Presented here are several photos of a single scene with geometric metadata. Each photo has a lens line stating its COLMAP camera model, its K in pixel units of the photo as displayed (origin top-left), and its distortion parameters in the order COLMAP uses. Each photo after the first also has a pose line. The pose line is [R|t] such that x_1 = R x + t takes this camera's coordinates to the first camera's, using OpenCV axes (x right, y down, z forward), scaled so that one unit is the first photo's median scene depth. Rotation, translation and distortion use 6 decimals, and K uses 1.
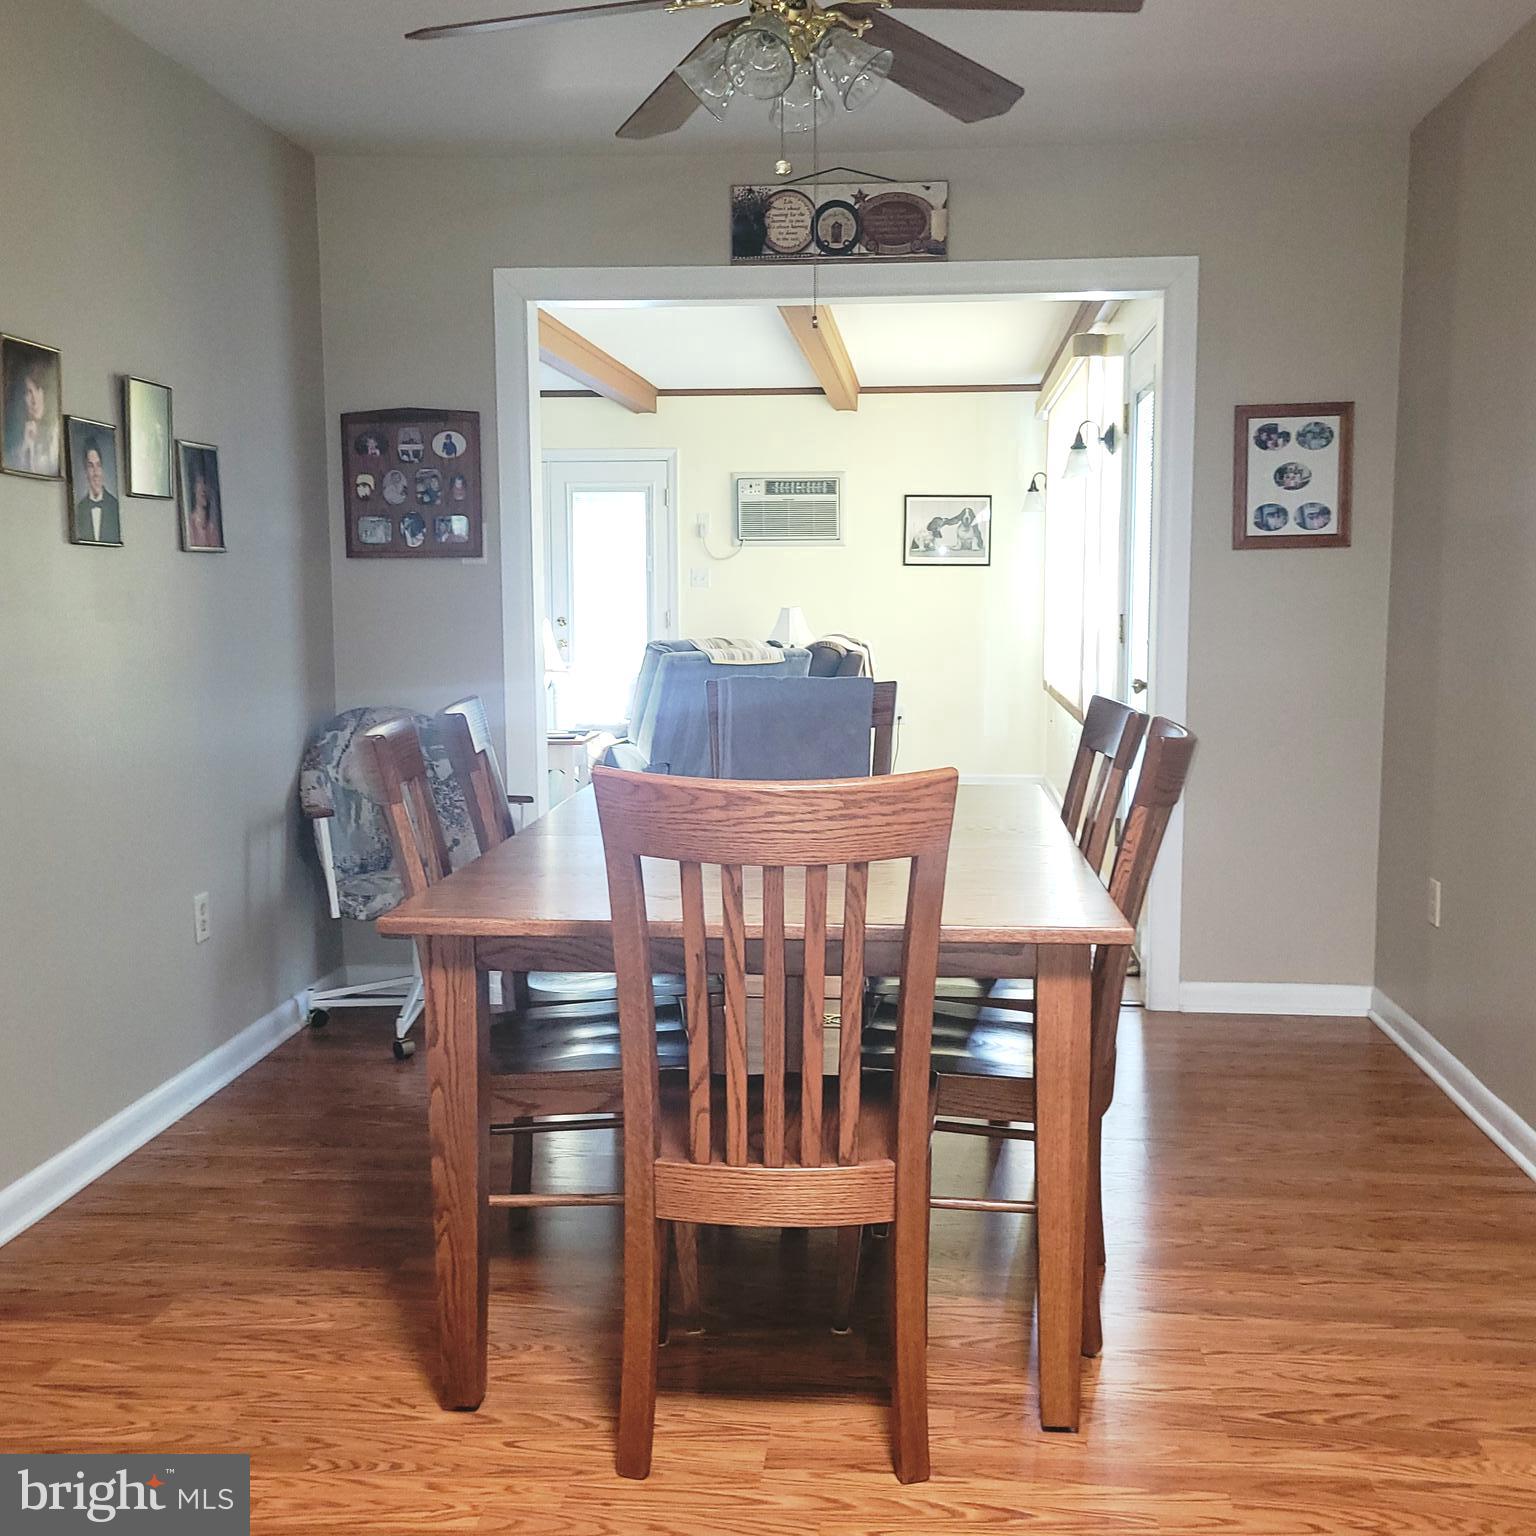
lens RADIAL K [[1543.4, 0, 770.7], [0, 1543.4, 767.4], [0, 0, 1]] dist [0.022820, 0.000000]
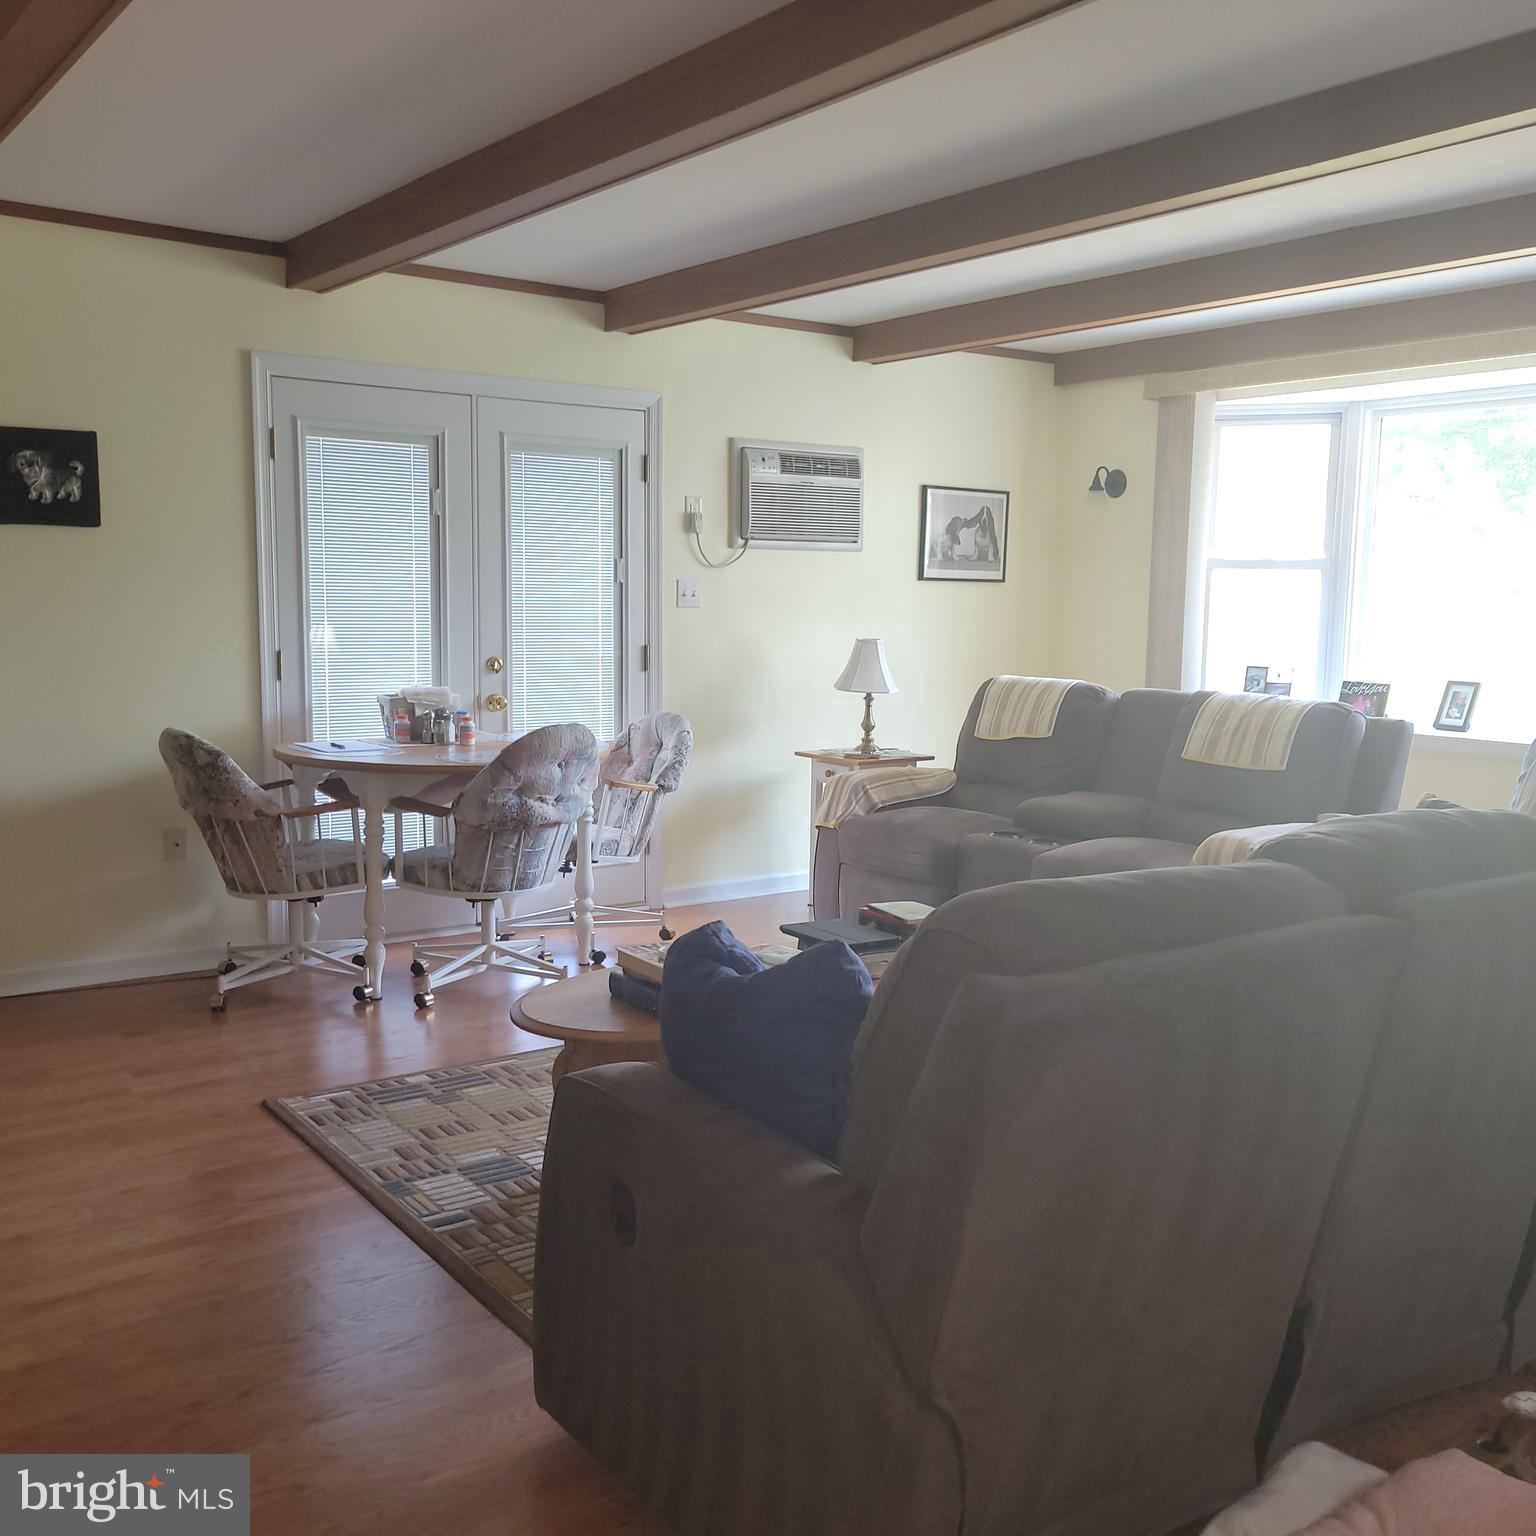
lens RADIAL K [[1543.4, 0, 768.5], [0, 1543.4, 767.9], [0, 0, 1]] dist [0.022820, 0.000000]
pose [[0.739156, -0.069001, 0.669990, -0.474172], [0.067813, 0.997308, 0.027896, -0.066710], [-0.670111, 0.024814, 0.741846, 0.502711]]
